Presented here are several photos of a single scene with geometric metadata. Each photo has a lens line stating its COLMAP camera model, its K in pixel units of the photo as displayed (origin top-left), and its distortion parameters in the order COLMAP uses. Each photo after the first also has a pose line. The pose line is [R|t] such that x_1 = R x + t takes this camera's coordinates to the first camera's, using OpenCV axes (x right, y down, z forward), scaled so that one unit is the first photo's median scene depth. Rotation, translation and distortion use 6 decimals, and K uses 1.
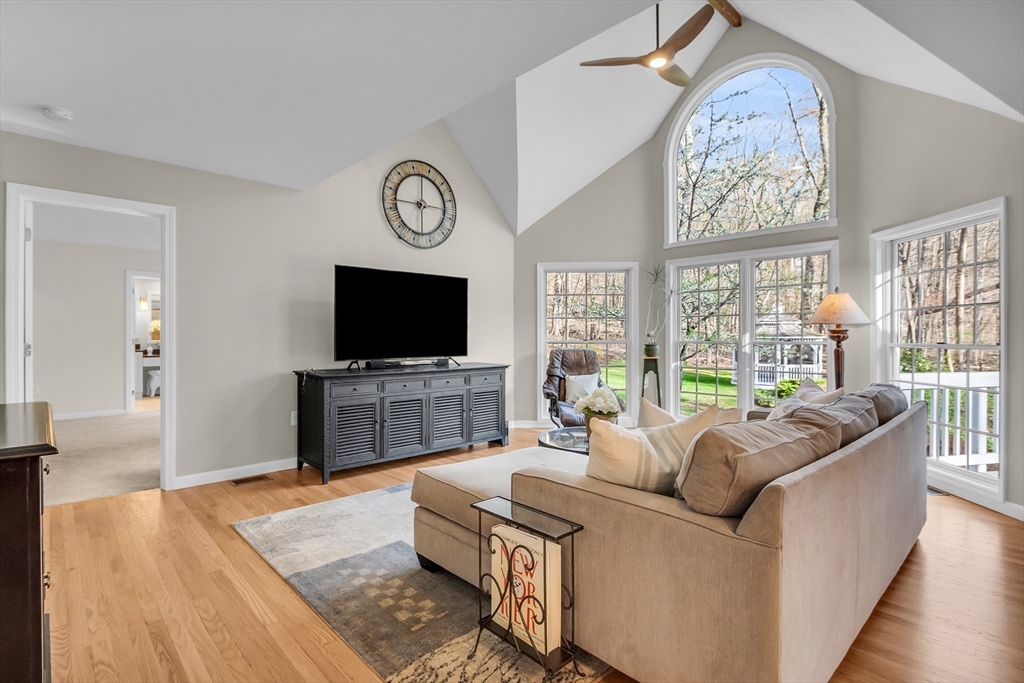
lens RADIAL K [[504.6, 0, 521.0], [0, 504.6, 334.4], [0, 0, 1]] dist [-0.014223, 0.002298]
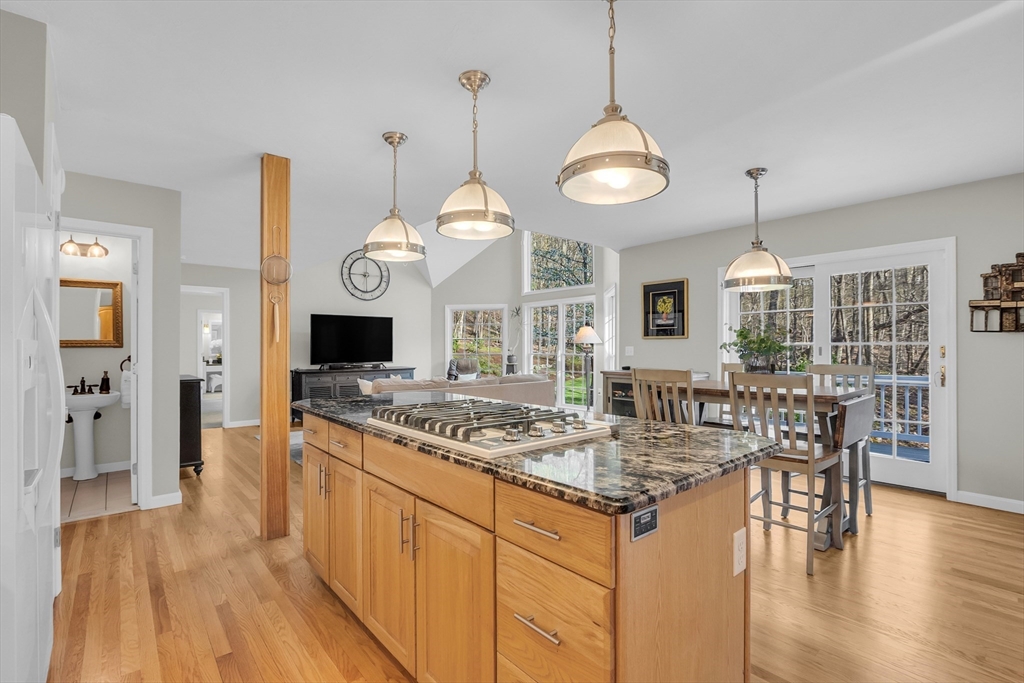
lens RADIAL K [[479.6, 0, 512.1], [0, 479.6, 348.3], [0, 0, 1]] dist [-0.003350, -0.000199]
pose [[0.997921, -0.004287, -0.064305, 0.444067], [0.004590, 0.999979, 0.004563, -0.012700], [0.064284, -0.004848, 0.997920, -0.664279]]
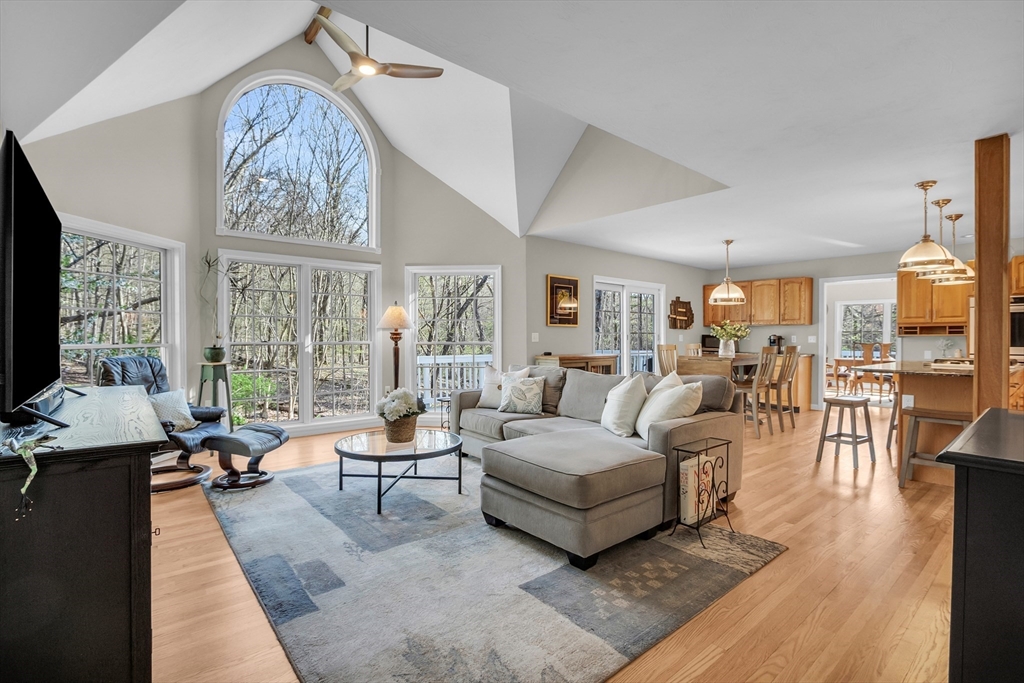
lens RADIAL K [[468.0, 0, 515.5], [0, 468.0, 342.5], [0, 0, 1]] dist [-0.019178, 0.001133]
pose [[0.064566, -0.009962, 0.997864, -0.585433], [-0.005925, 0.999929, 0.010366, 0.001971], [-0.997896, -0.006581, 0.064503, 0.564858]]
